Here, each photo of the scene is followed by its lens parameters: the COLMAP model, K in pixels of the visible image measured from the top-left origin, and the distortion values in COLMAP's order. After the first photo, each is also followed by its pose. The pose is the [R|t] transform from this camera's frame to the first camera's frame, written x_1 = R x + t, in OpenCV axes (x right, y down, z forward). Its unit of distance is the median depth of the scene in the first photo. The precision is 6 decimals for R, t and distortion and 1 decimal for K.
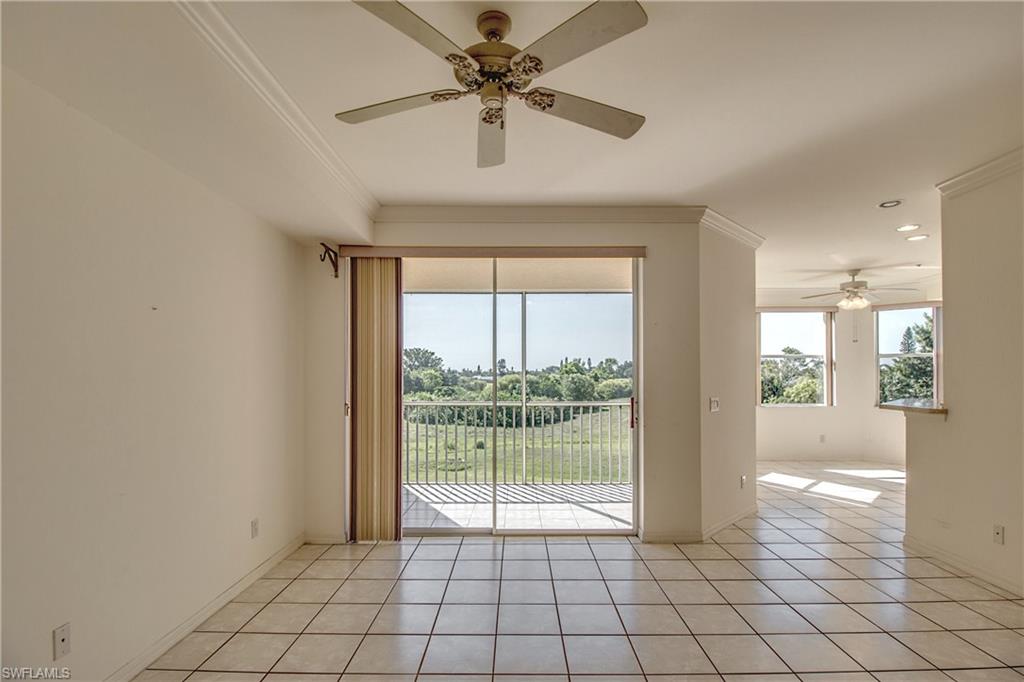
lens RADIAL K [[494.7, 0, 519.5], [0, 494.7, 368.3], [0, 0, 1]] dist [0.000549, -0.000700]
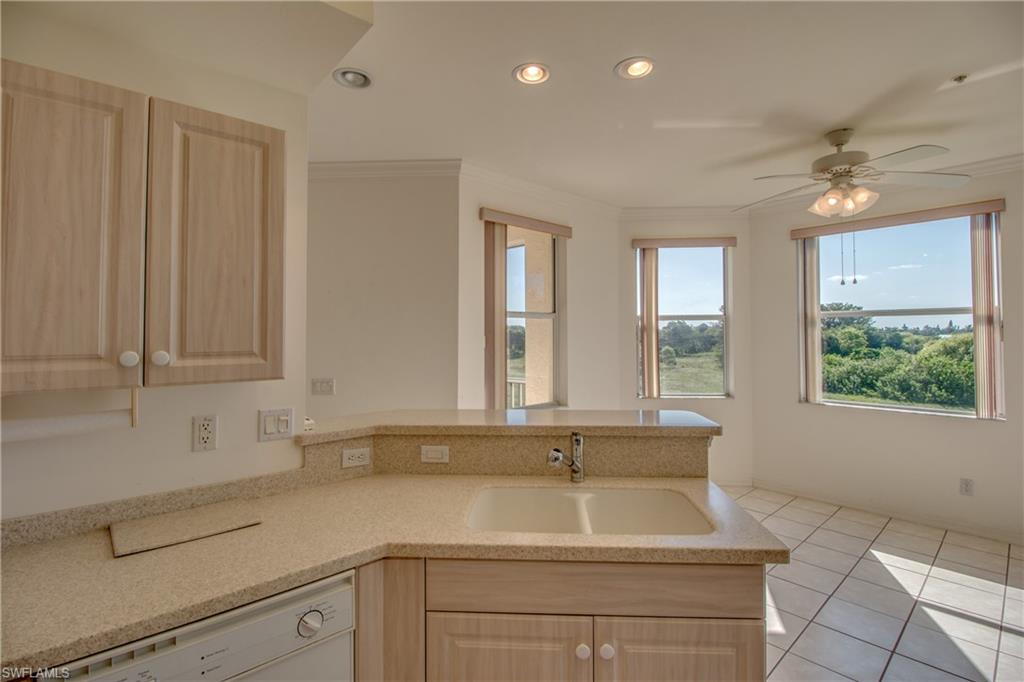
lens RADIAL K [[476.2, 0, 513.4], [0, 476.2, 324.5], [0, 0, 1]] dist [0.012584, -0.019025]
pose [[0.665163, -0.017623, -0.746490, 0.657227], [0.012898, 0.999843, -0.012112, -0.011697], [0.746587, -0.001572, 0.665286, 0.351906]]
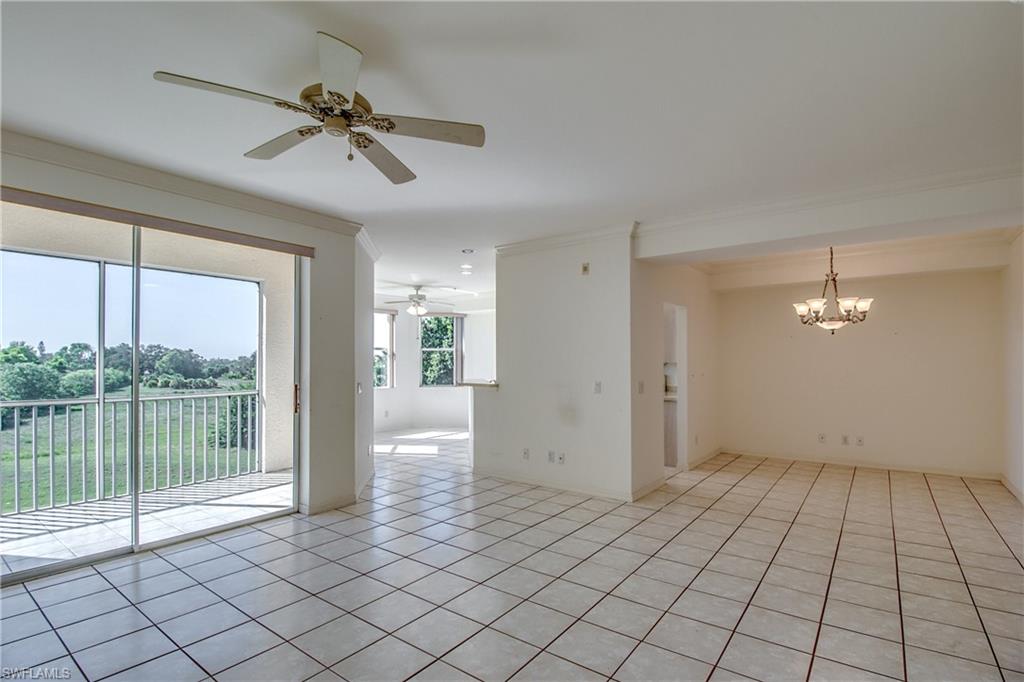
lens RADIAL K [[481.4, 0, 518.2], [0, 481.4, 358.9], [0, 0, 1]] dist [0.012868, -0.018679]
pose [[0.600375, 0.005541, 0.799699, -0.168649], [-0.008019, 0.999967, -0.000908, -0.000056], [-0.799678, -0.005868, 0.600400, -0.008976]]
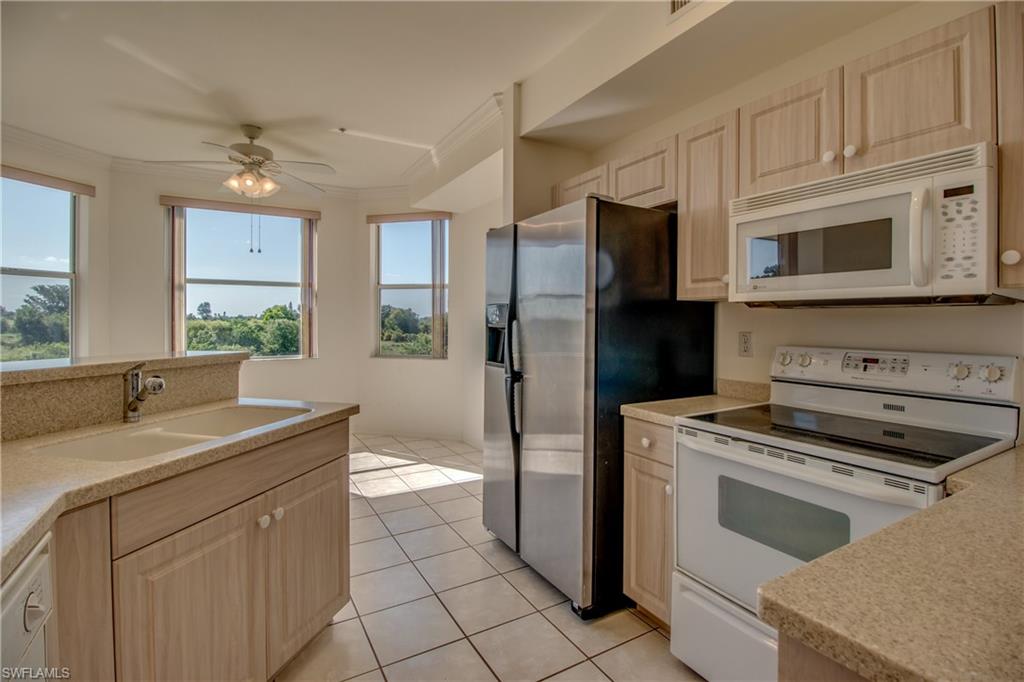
lens RADIAL K [[476.2, 0, 513.4], [0, 476.2, 324.5], [0, 0, 1]] dist [0.012584, -0.019025]
pose [[0.866417, -0.001357, 0.499319, 0.531325], [-0.008648, 0.999806, 0.017725, 0.017495], [-0.499246, -0.019675, 0.866237, 0.257861]]
